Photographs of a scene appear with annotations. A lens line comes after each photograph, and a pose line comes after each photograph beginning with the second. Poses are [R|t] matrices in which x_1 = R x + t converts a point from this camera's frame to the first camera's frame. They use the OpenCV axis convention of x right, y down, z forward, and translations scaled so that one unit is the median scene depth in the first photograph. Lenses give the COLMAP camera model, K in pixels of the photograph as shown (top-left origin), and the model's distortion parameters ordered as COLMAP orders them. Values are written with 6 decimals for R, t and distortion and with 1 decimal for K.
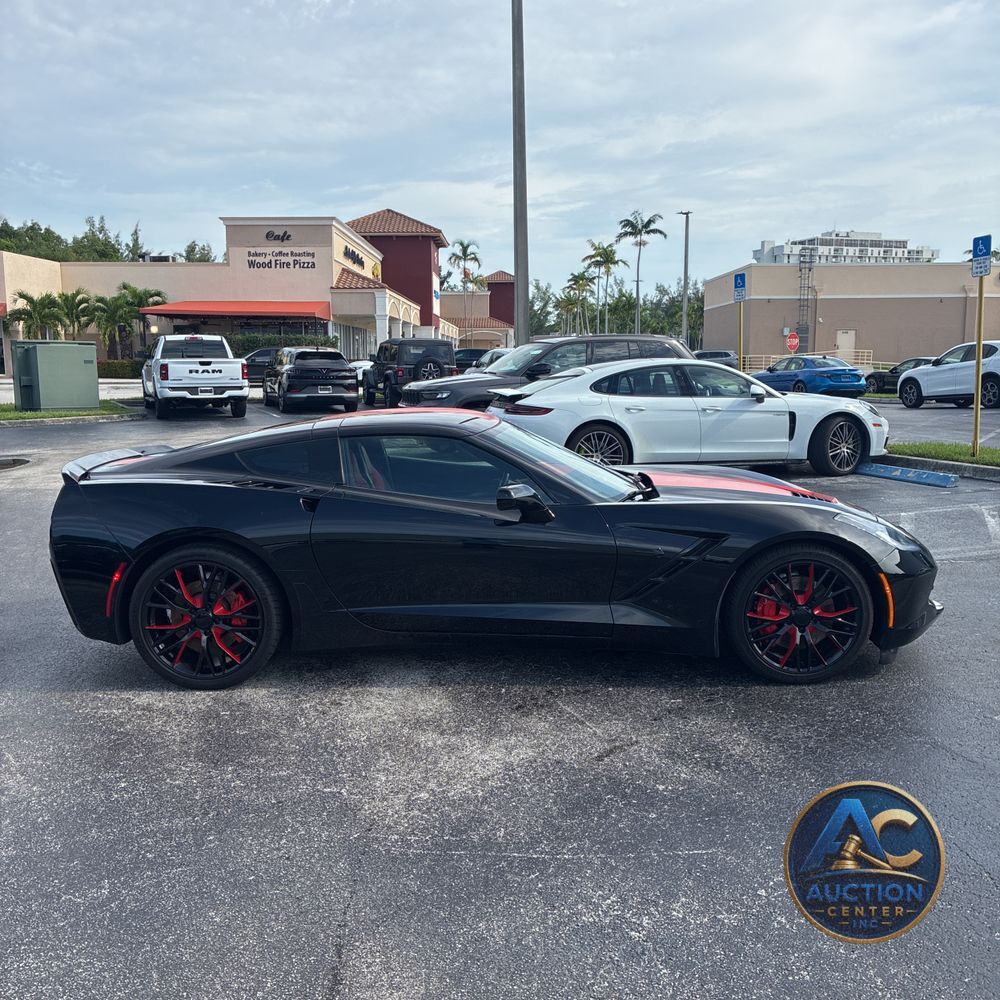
lens RADIAL K [[1005.0, 0, 507.0], [0, 1005.0, 518.3], [0, 0, 1]] dist [0.020591, 0.000000]
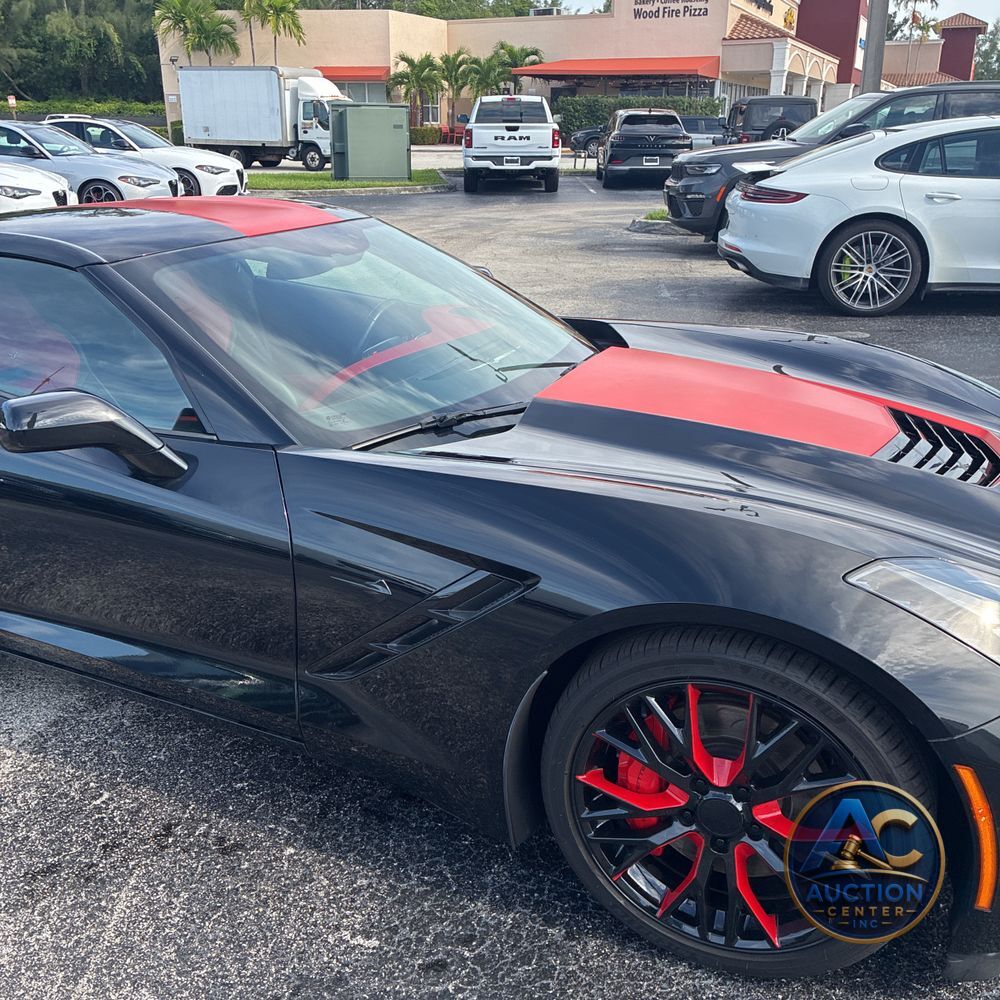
lens RADIAL K [[1005.0, 0, 499.0], [0, 1005.0, 495.8], [0, 0, 1]] dist [0.020591, 0.000000]
pose [[0.915618, 0.139241, -0.377167, 0.071683], [-0.063976, 0.976620, 0.205234, -0.018606], [0.396925, -0.163786, 0.903119, 0.136491]]
